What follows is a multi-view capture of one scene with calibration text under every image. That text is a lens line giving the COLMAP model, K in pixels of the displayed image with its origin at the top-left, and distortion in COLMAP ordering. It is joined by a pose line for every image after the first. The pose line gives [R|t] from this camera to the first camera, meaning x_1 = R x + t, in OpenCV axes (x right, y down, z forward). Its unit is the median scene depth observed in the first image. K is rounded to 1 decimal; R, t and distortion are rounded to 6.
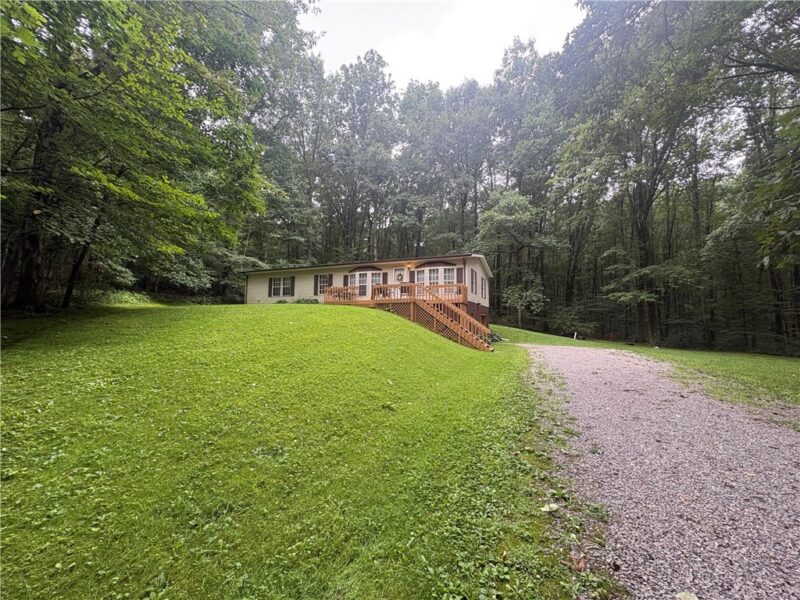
lens RADIAL K [[318.9, 0, 403.0], [0, 318.9, 301.0], [0, 0, 1]] dist [-0.003447, 0.000867]
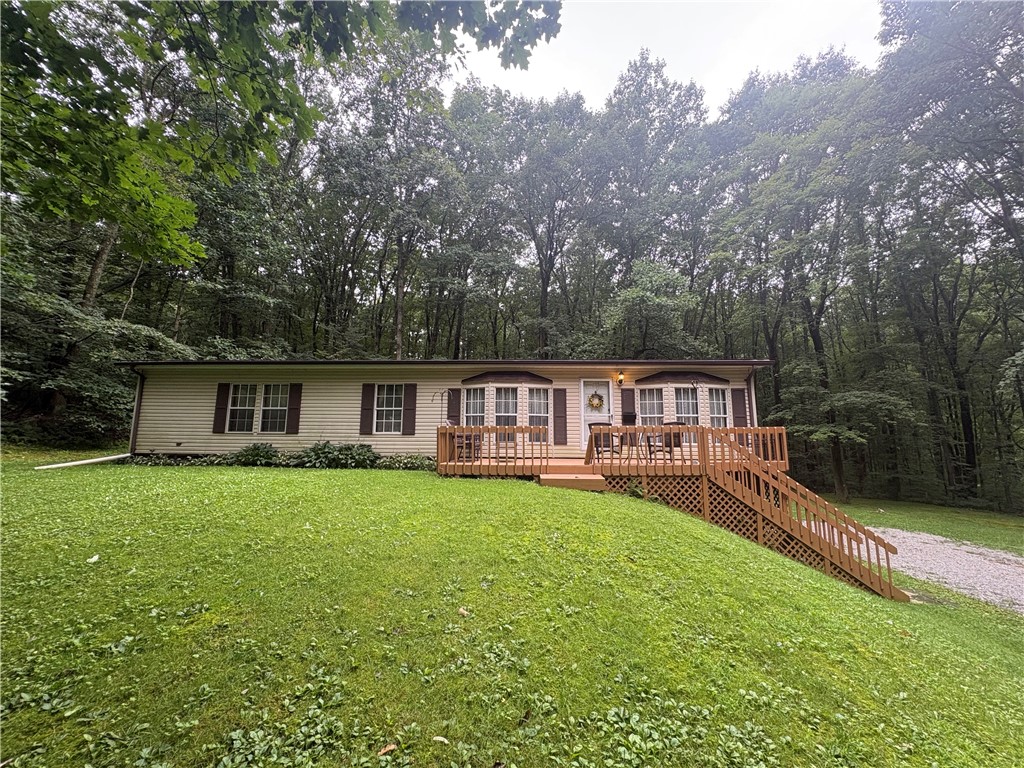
lens RADIAL K [[408.2, 0, 513.2], [0, 408.2, 385.0], [0, 0, 1]] dist [-0.003447, 0.000867]
pose [[0.934742, 0.044962, 0.352470, -0.323300], [-0.023789, 0.997655, -0.064178, -0.058625], [-0.354529, 0.051605, 0.933620, 0.516123]]
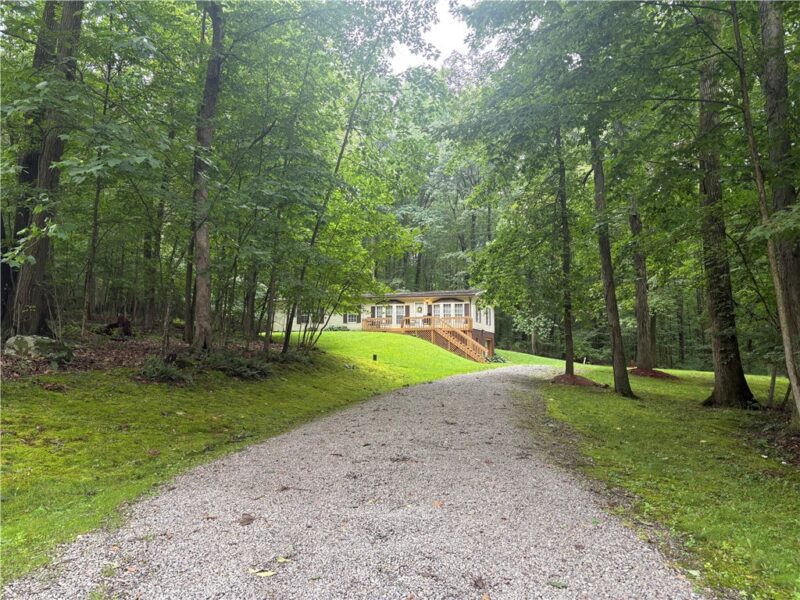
lens RADIAL K [[595.3, 0, 398.8], [0, 595.3, 299.2], [0, 0, 1]] dist [0.005193, 0.000196]
pose [[0.998945, 0.000488, 0.045917, -0.201913], [0.000977, 0.999491, -0.031878, -0.041264], [-0.045909, 0.031889, 0.998437, -1.353551]]
